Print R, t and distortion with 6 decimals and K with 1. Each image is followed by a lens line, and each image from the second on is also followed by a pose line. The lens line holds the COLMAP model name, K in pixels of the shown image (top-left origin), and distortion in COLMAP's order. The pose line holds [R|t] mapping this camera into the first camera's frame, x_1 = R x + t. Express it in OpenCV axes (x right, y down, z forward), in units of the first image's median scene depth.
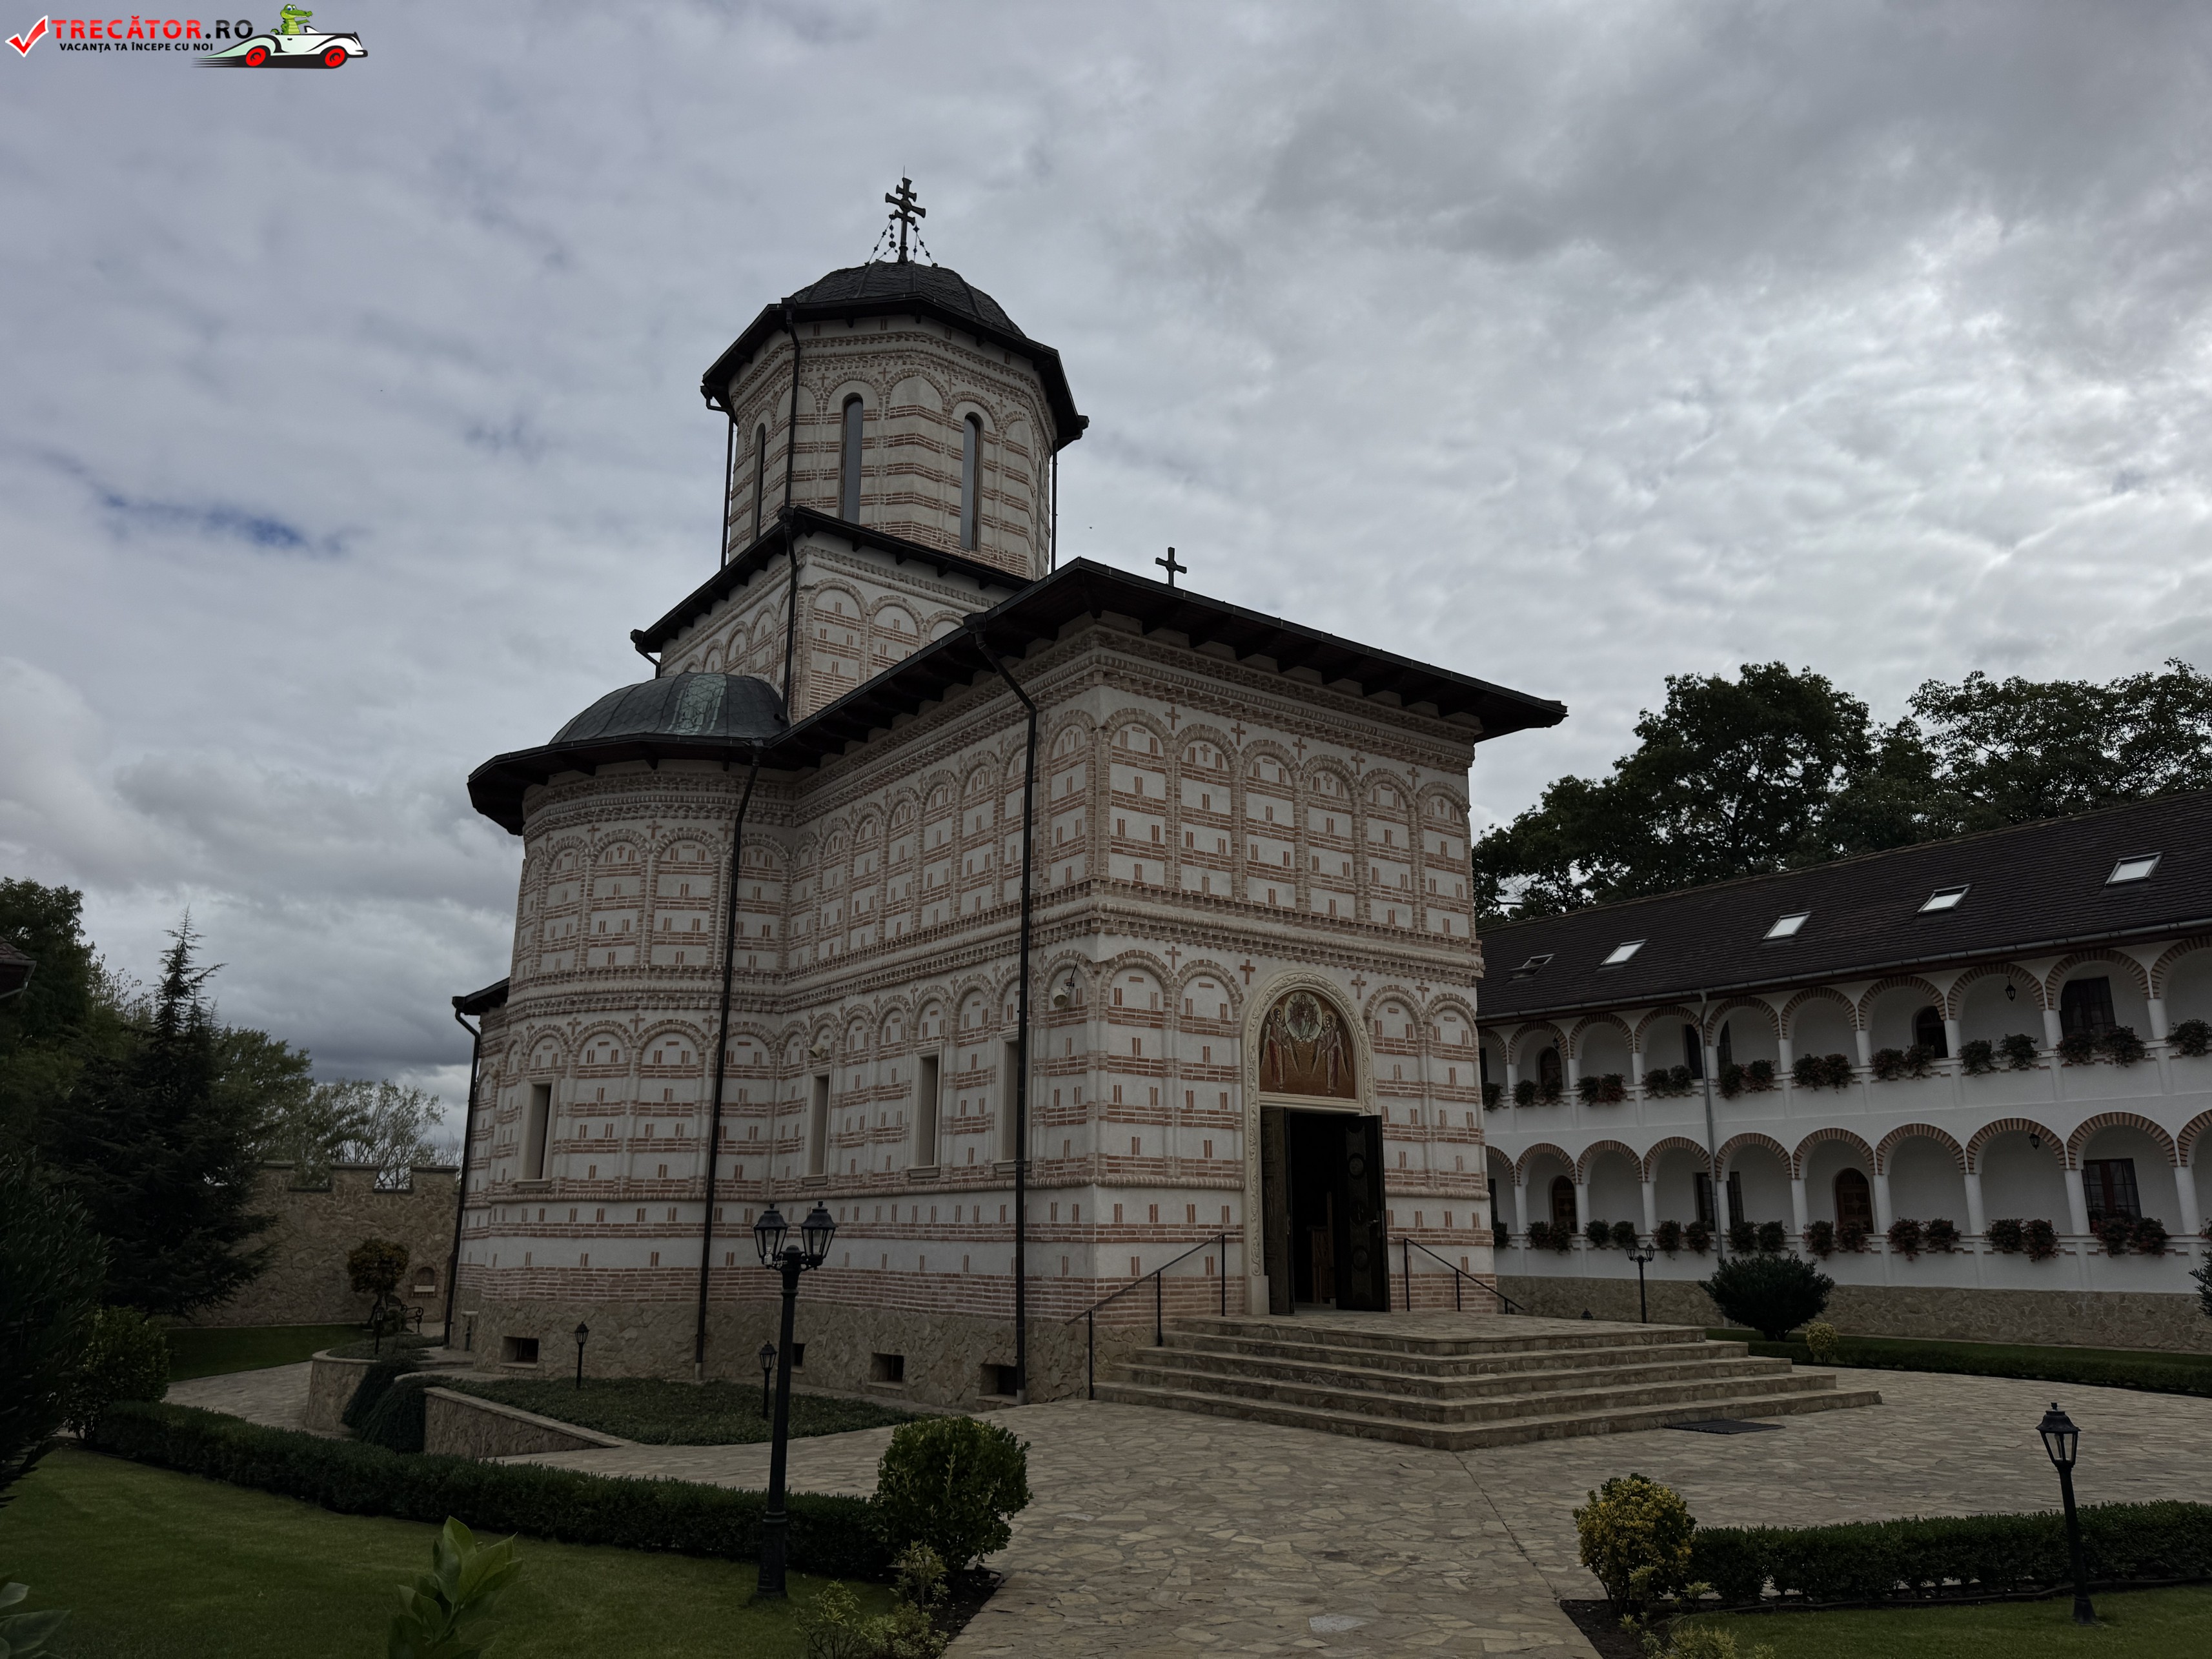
lens RADIAL K [[1555.4, 0, 1097.1], [0, 1555.4, 818.5], [0, 0, 1]] dist [0.049639, -0.063581]
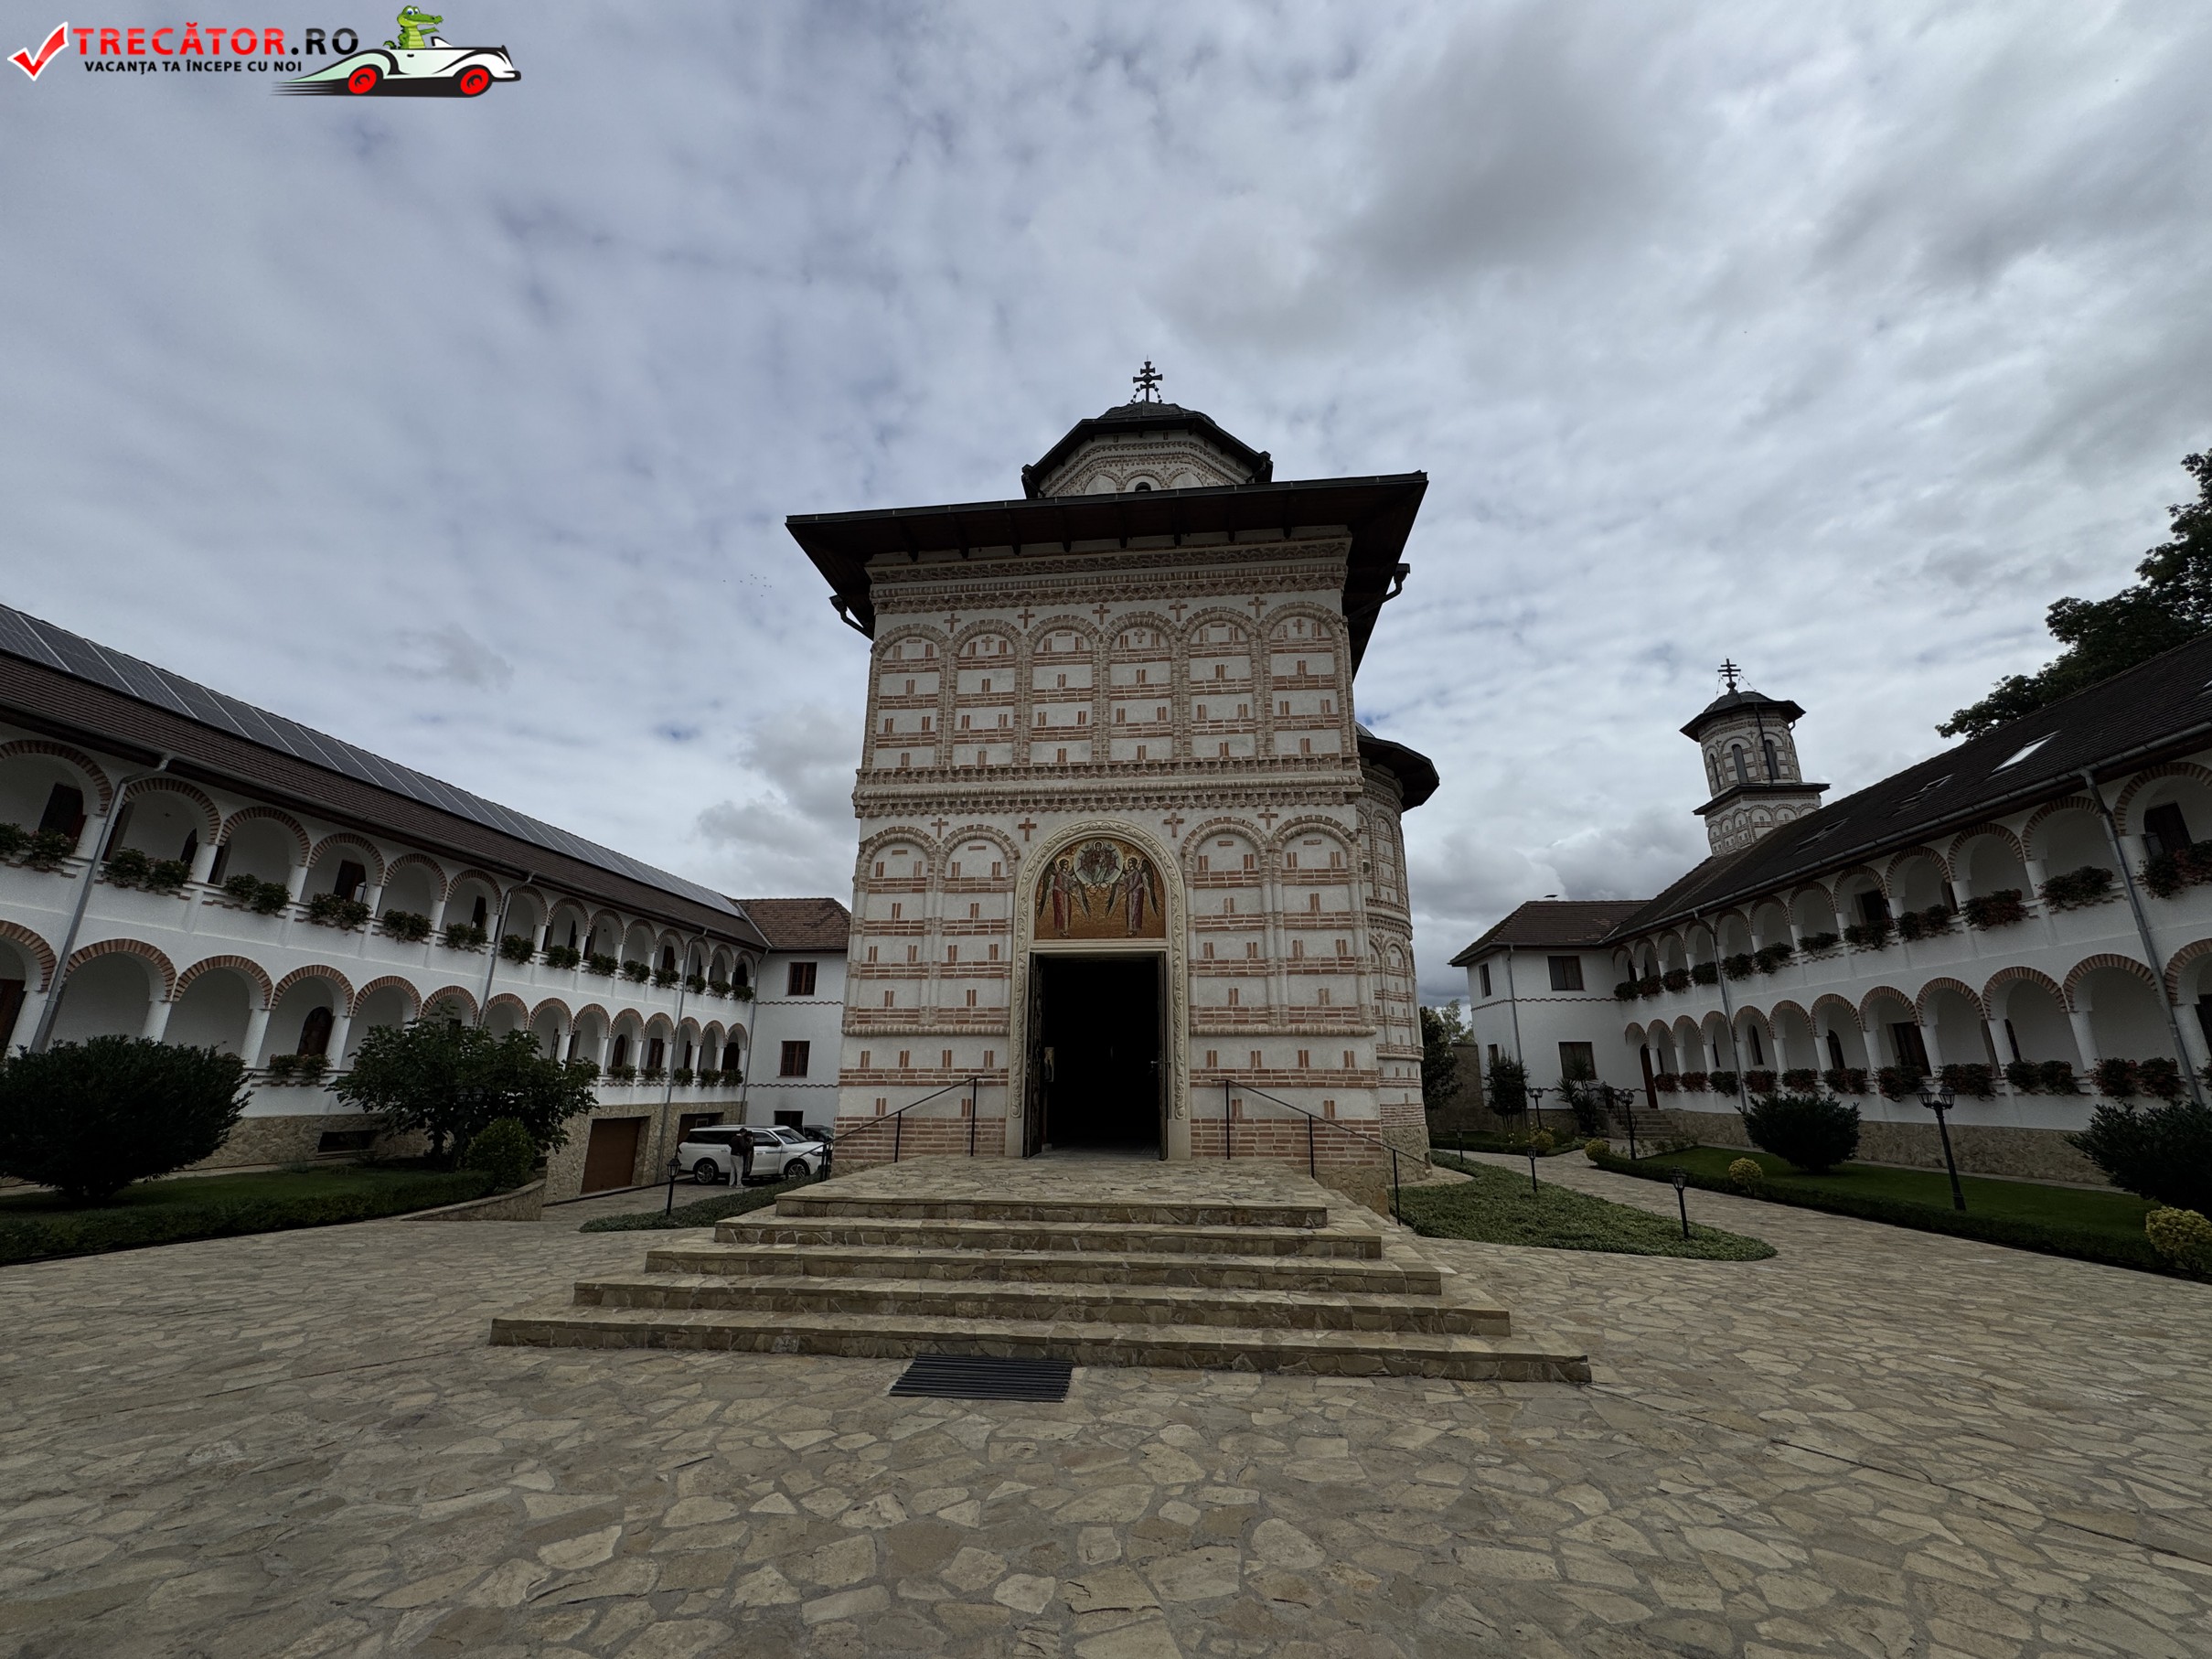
lens RADIAL K [[885.4, 0, 1103.0], [0, 885.4, 826.8], [0, 0, 1]] dist [-0.009395, 0.002485]
pose [[0.743697, -0.194306, -0.639656, 0.507652], [0.175331, 0.980026, -0.093851, 0.158929], [0.645115, -0.042355, 0.762911, 0.563886]]
